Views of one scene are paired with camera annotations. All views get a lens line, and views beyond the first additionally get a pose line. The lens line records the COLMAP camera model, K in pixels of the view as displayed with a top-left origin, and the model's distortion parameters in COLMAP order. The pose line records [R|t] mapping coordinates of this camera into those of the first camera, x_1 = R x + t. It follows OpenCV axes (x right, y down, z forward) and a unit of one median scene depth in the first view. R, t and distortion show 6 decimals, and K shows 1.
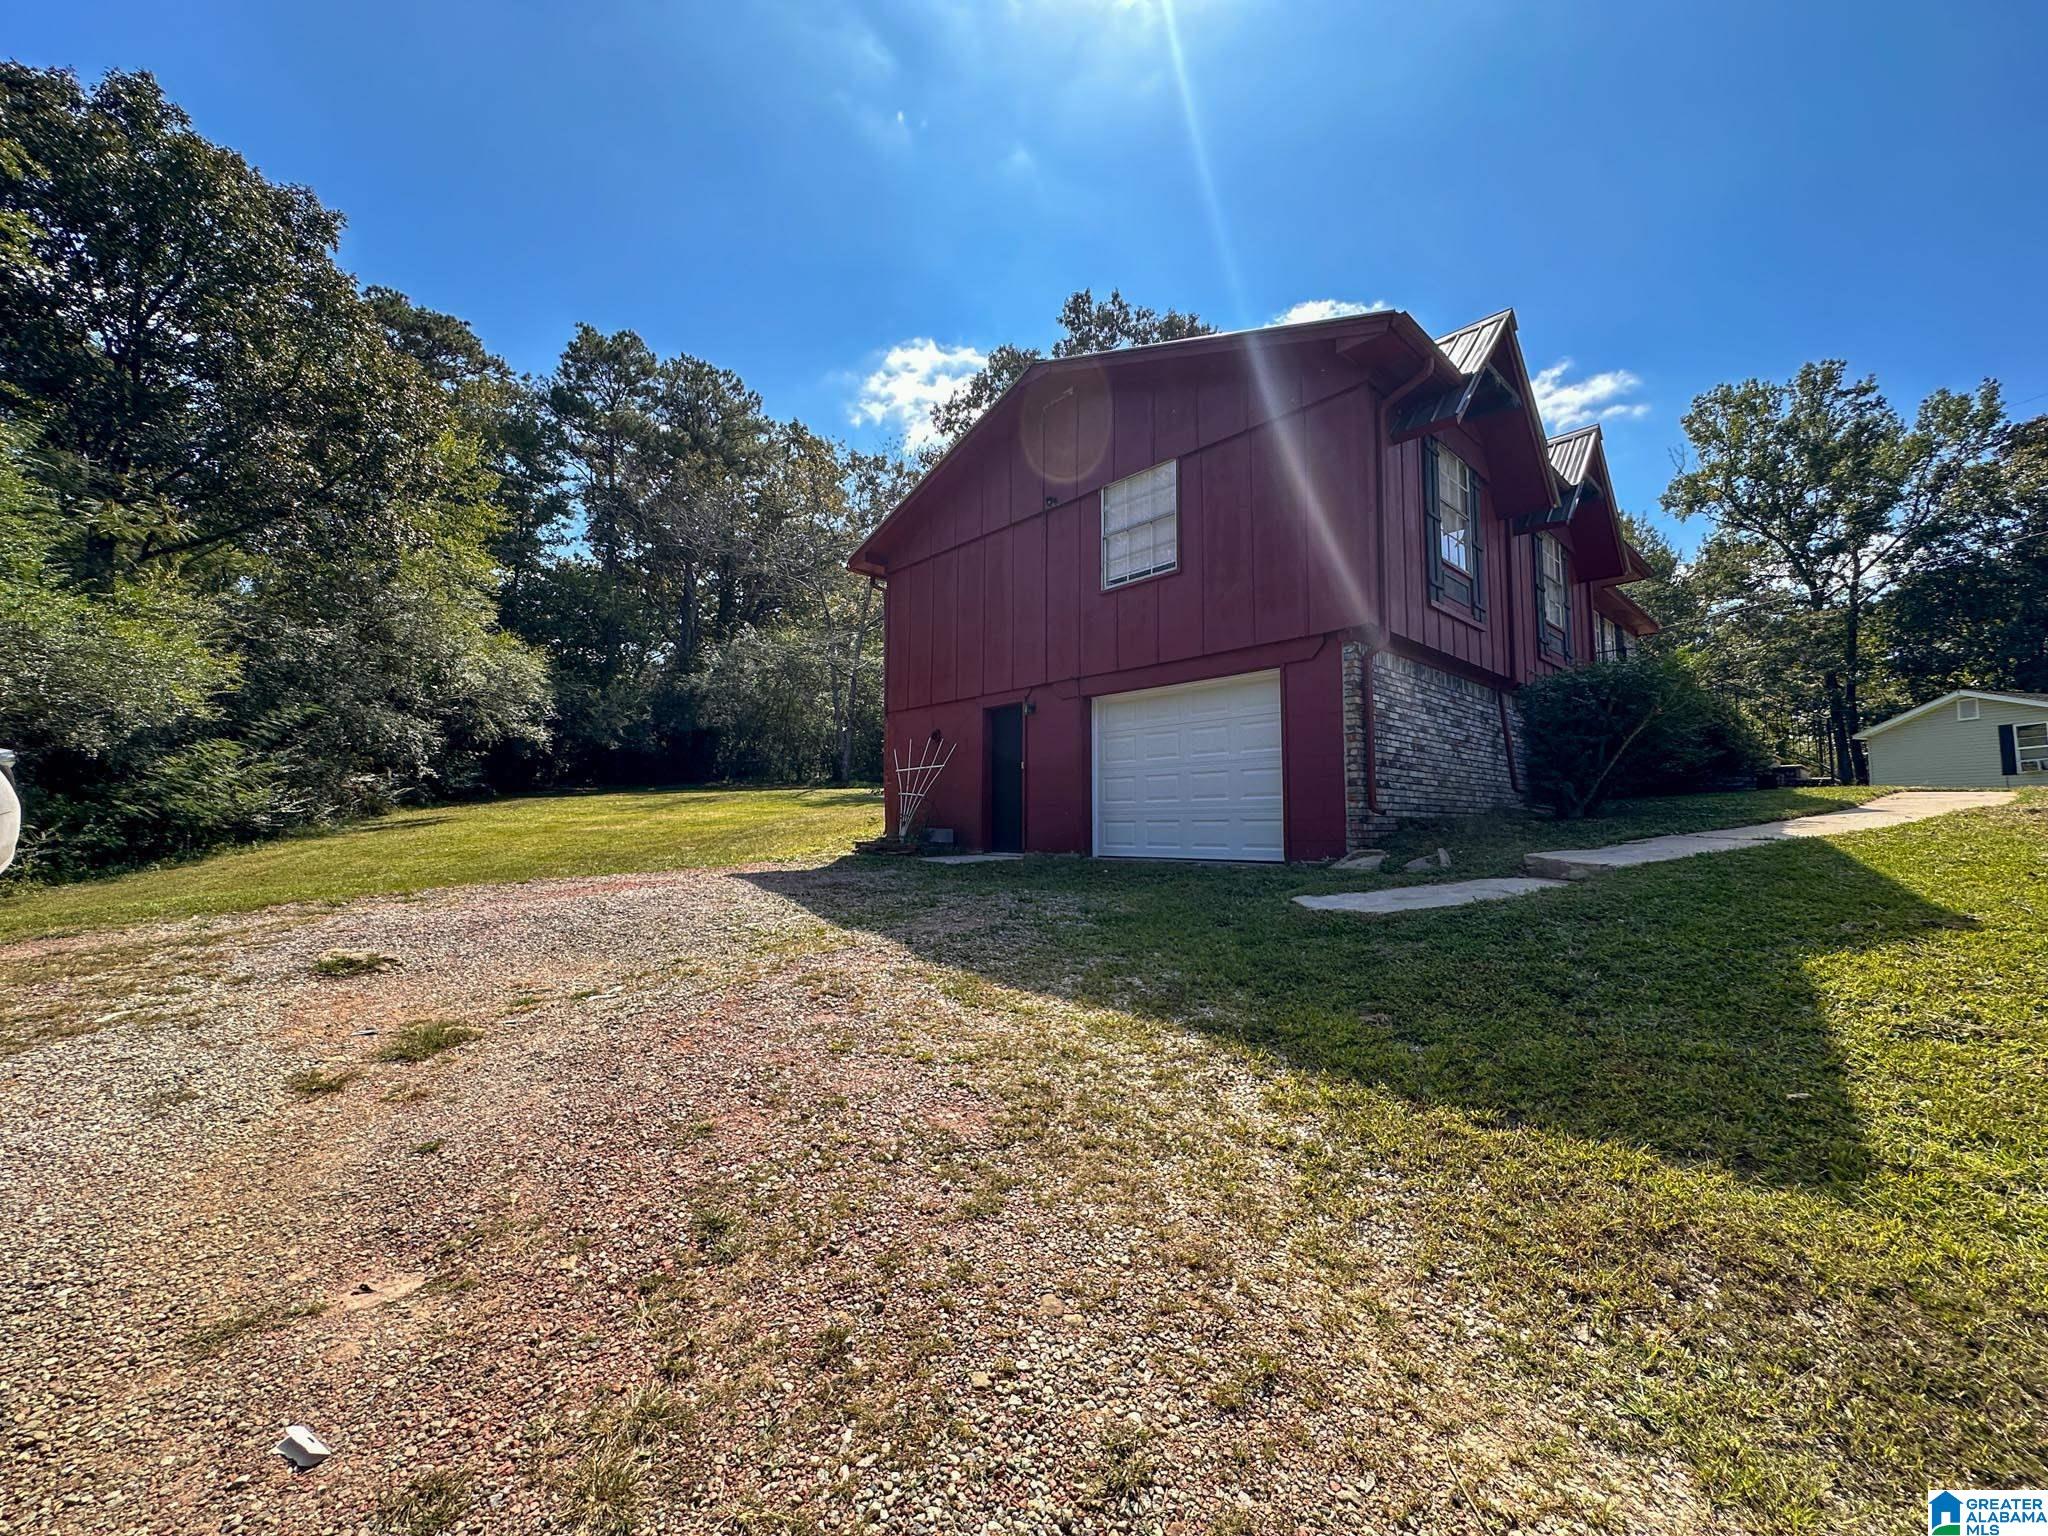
lens RADIAL K [[819.8, 0, 1018.3], [0, 819.8, 769.0], [0, 0, 1]] dist [0.002918, 0.000665]
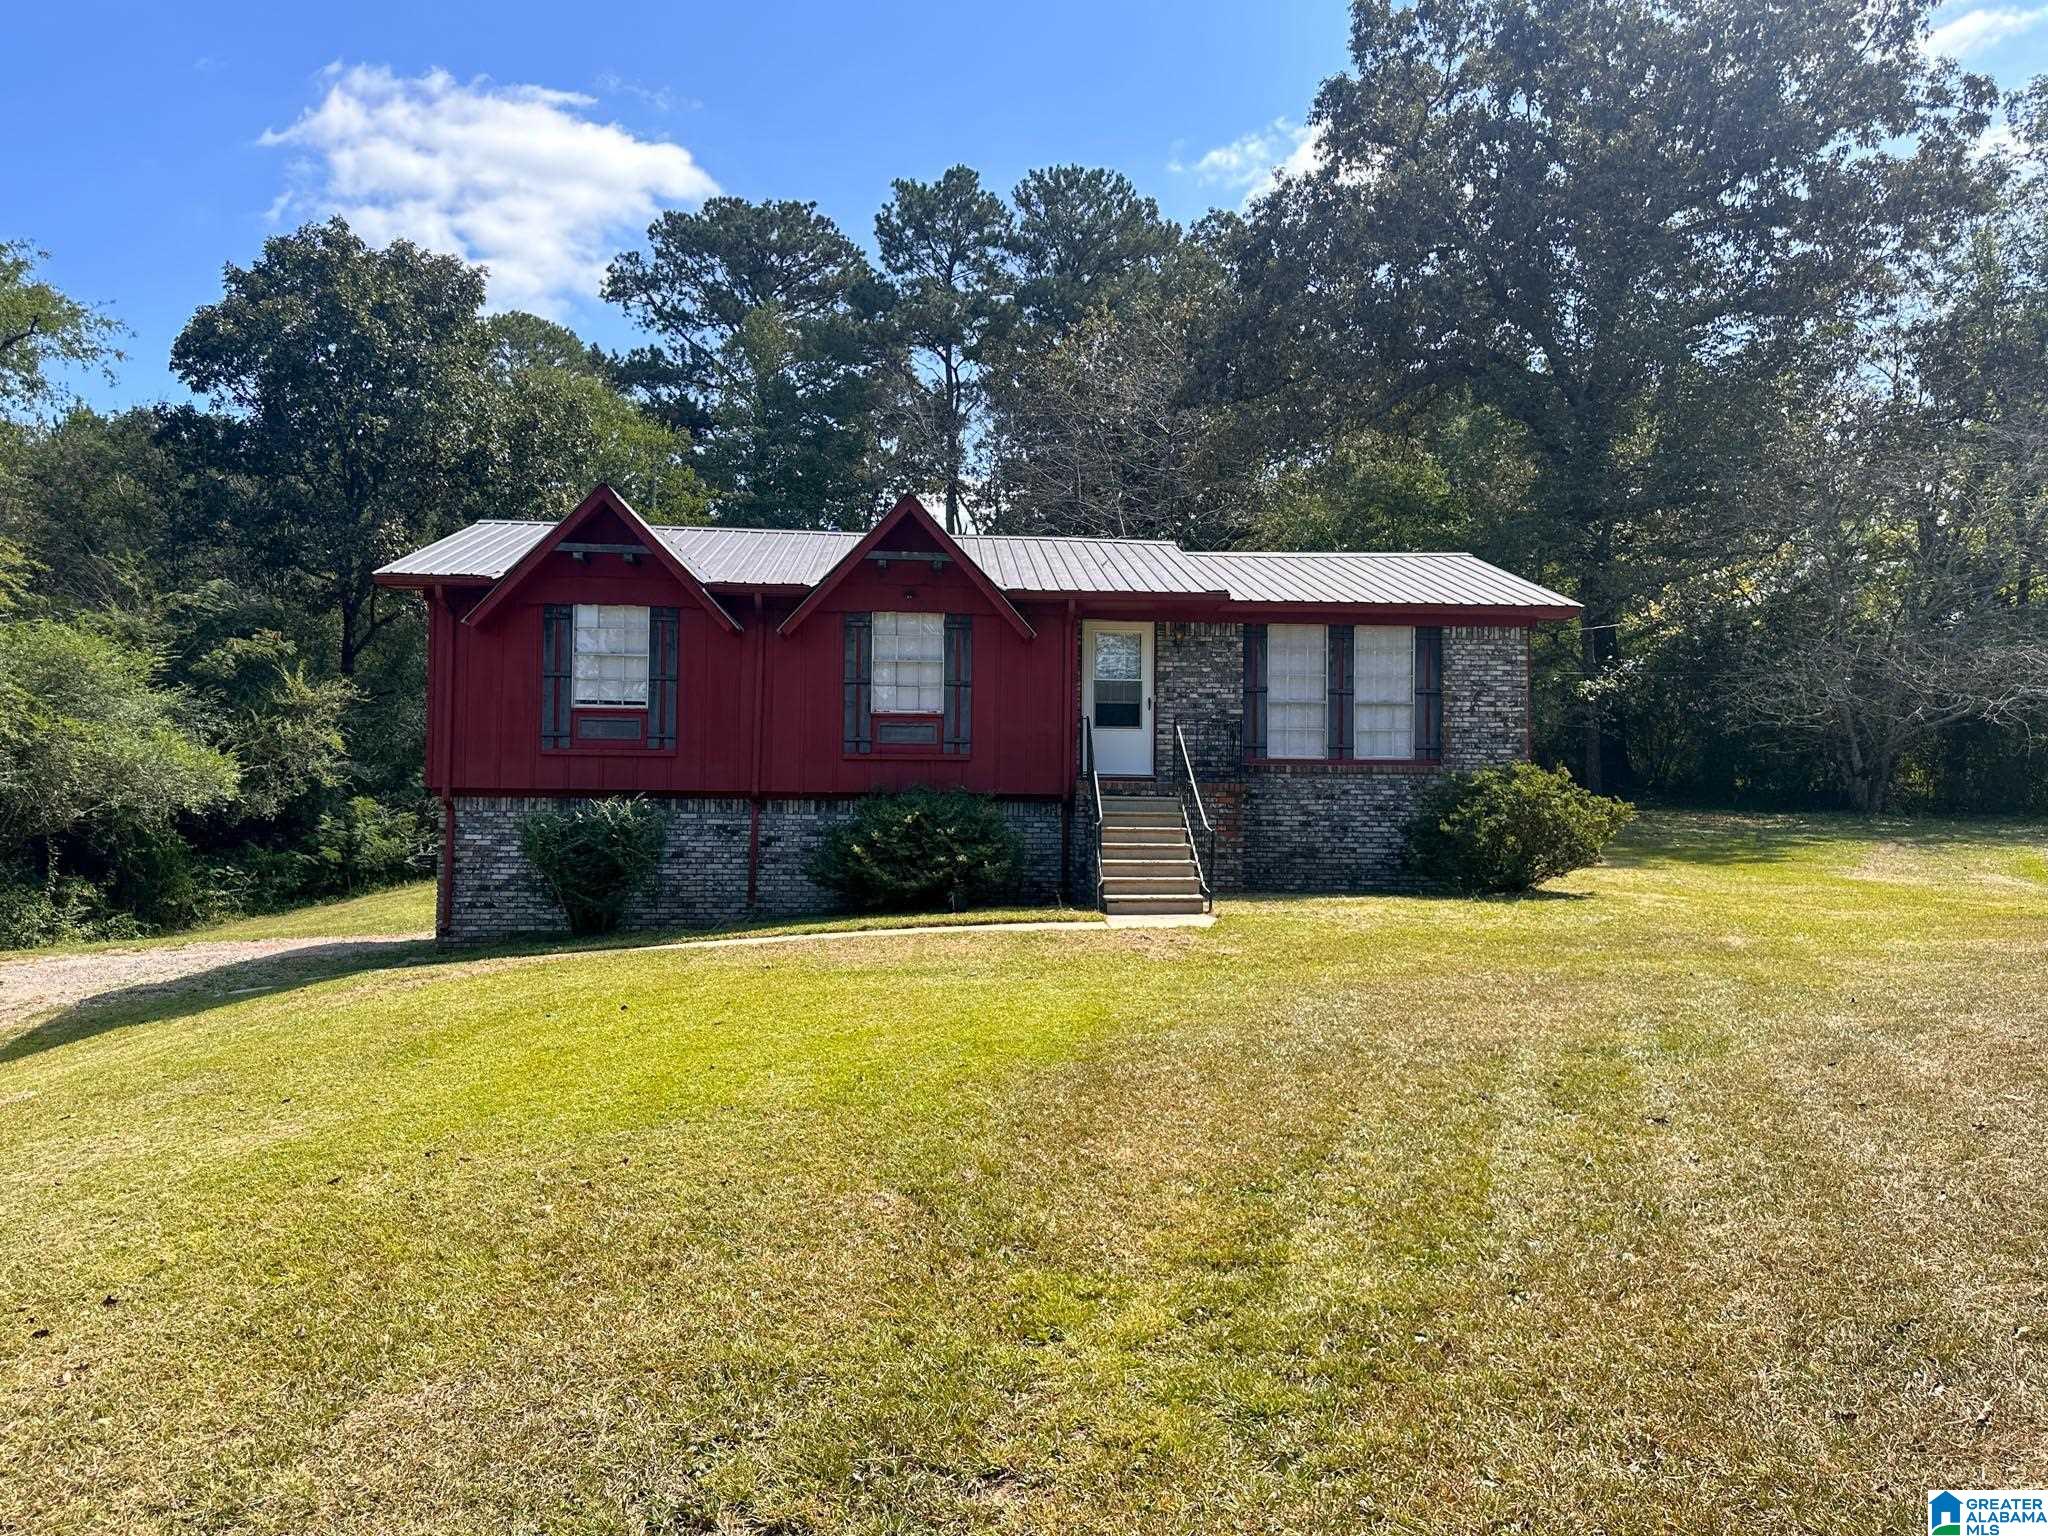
lens RADIAL K [[1514.3, 0, 1026.9], [0, 1514.3, 767.3], [0, 0, 1]] dist [0.071561, -0.077521]
pose [[0.786032, -0.014703, -0.618011, 0.768360], [0.040229, 0.998815, 0.027403, -0.066699], [0.616876, -0.046402, 0.785692, -0.099378]]
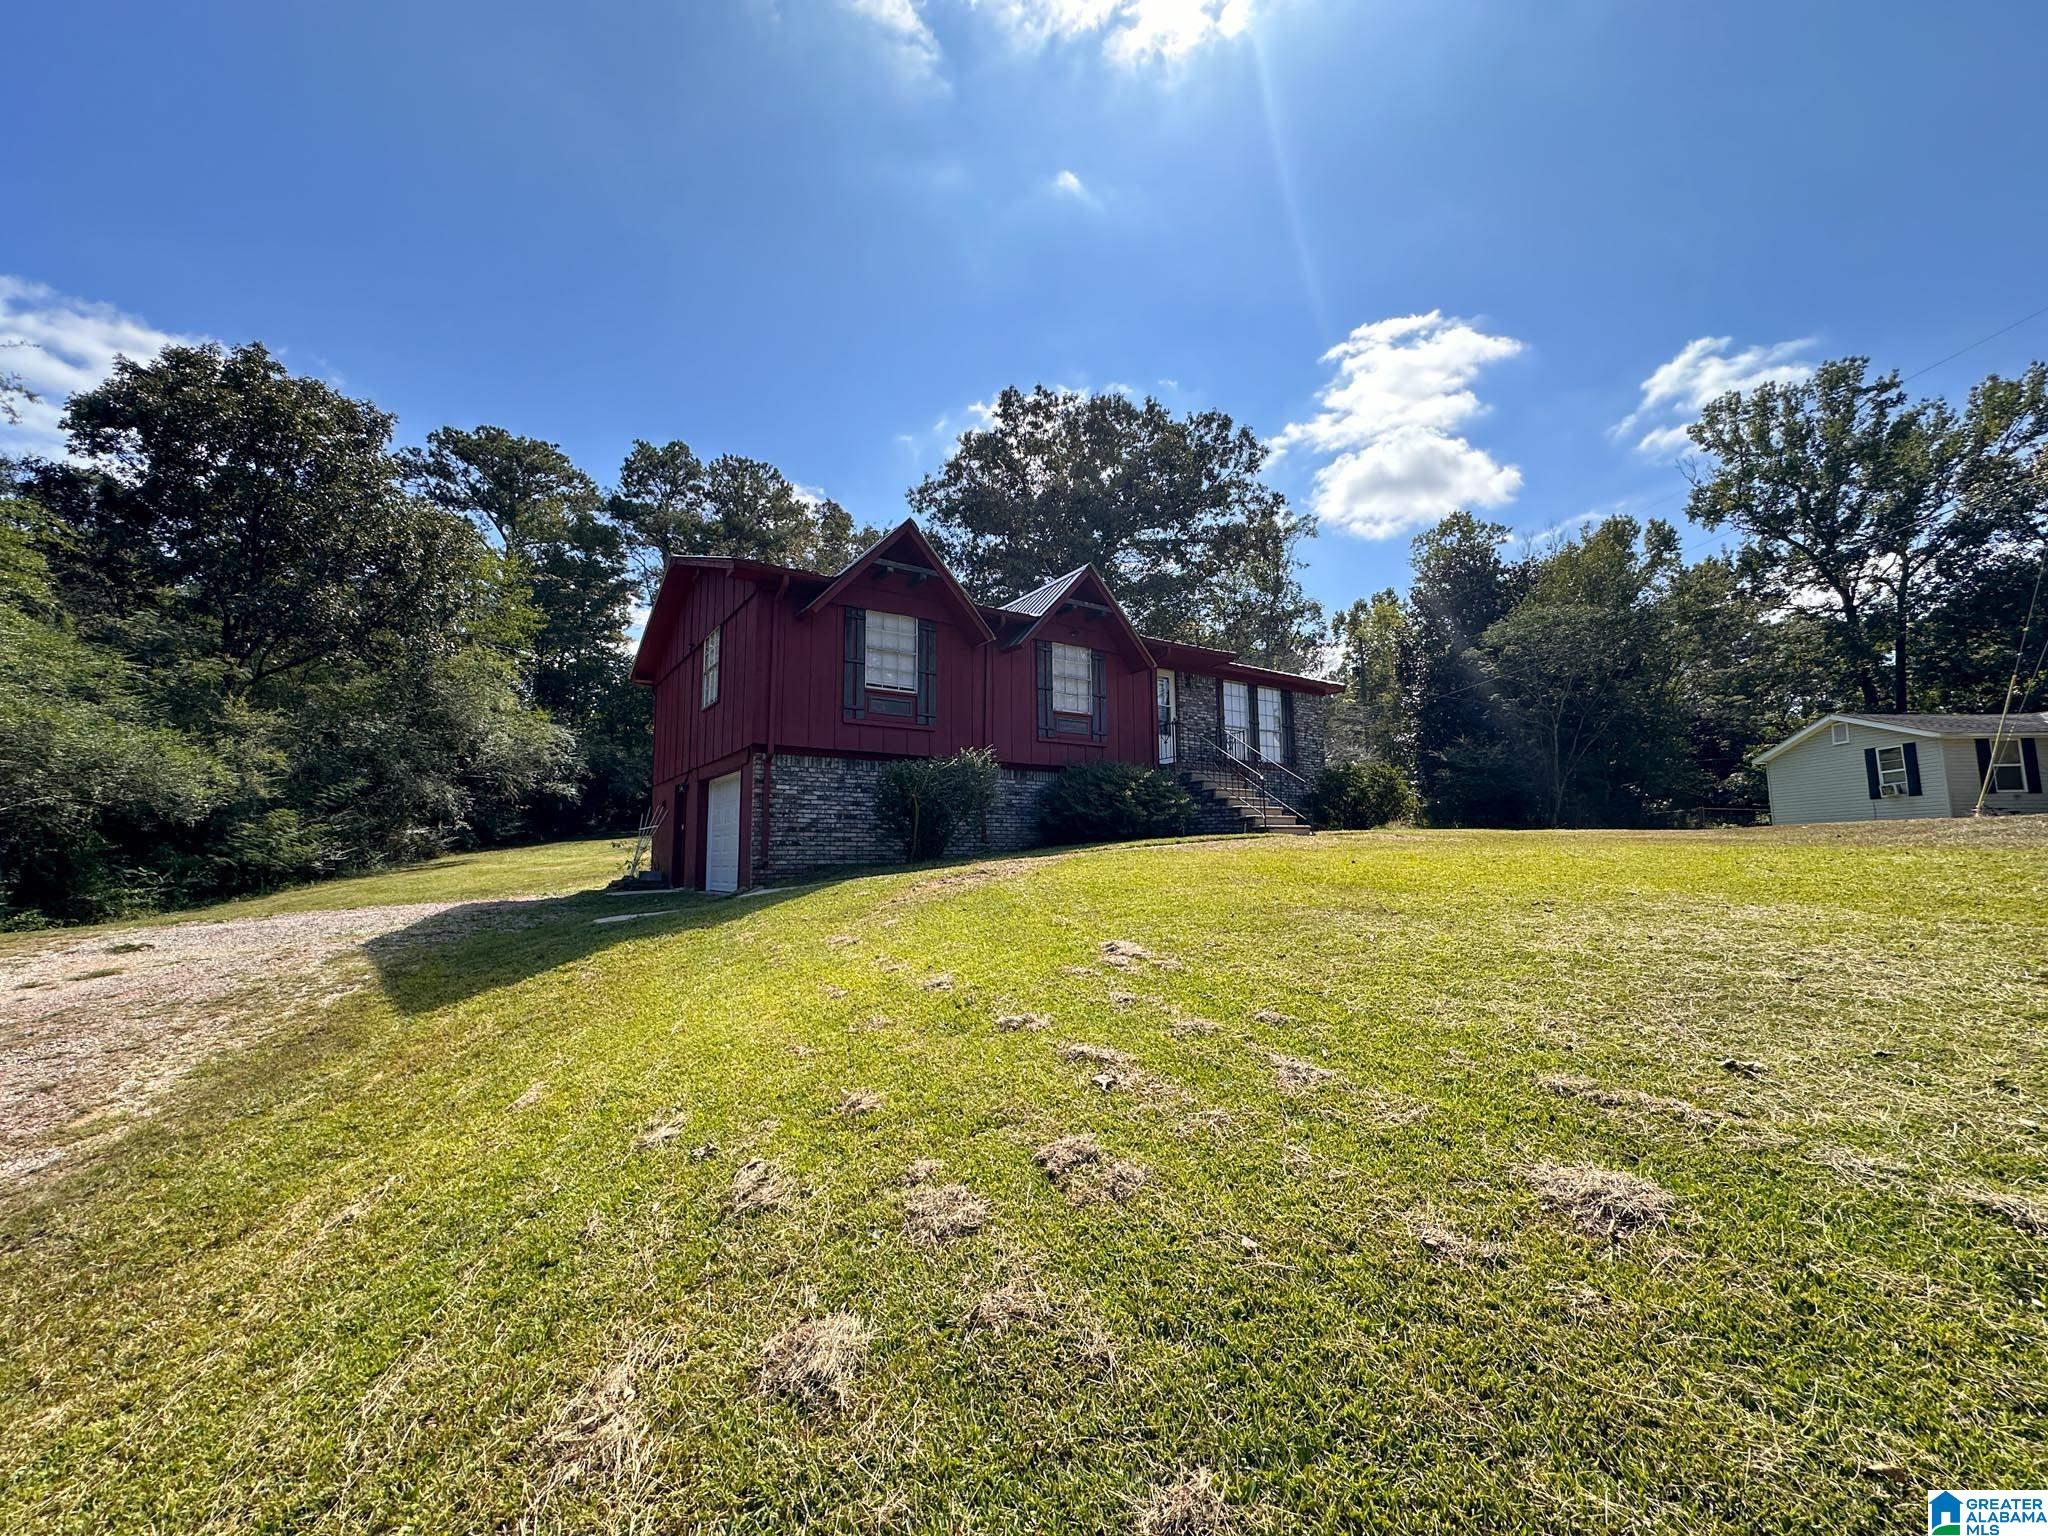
lens RADIAL K [[819.8, 0, 1025.0], [0, 819.8, 770.3], [0, 0, 1]] dist [0.002918, 0.000665]
pose [[0.988329, -0.028176, -0.149703, 0.334028], [0.023184, 0.999119, -0.034989, -0.015703], [0.150557, 0.031110, 0.988112, -0.138348]]
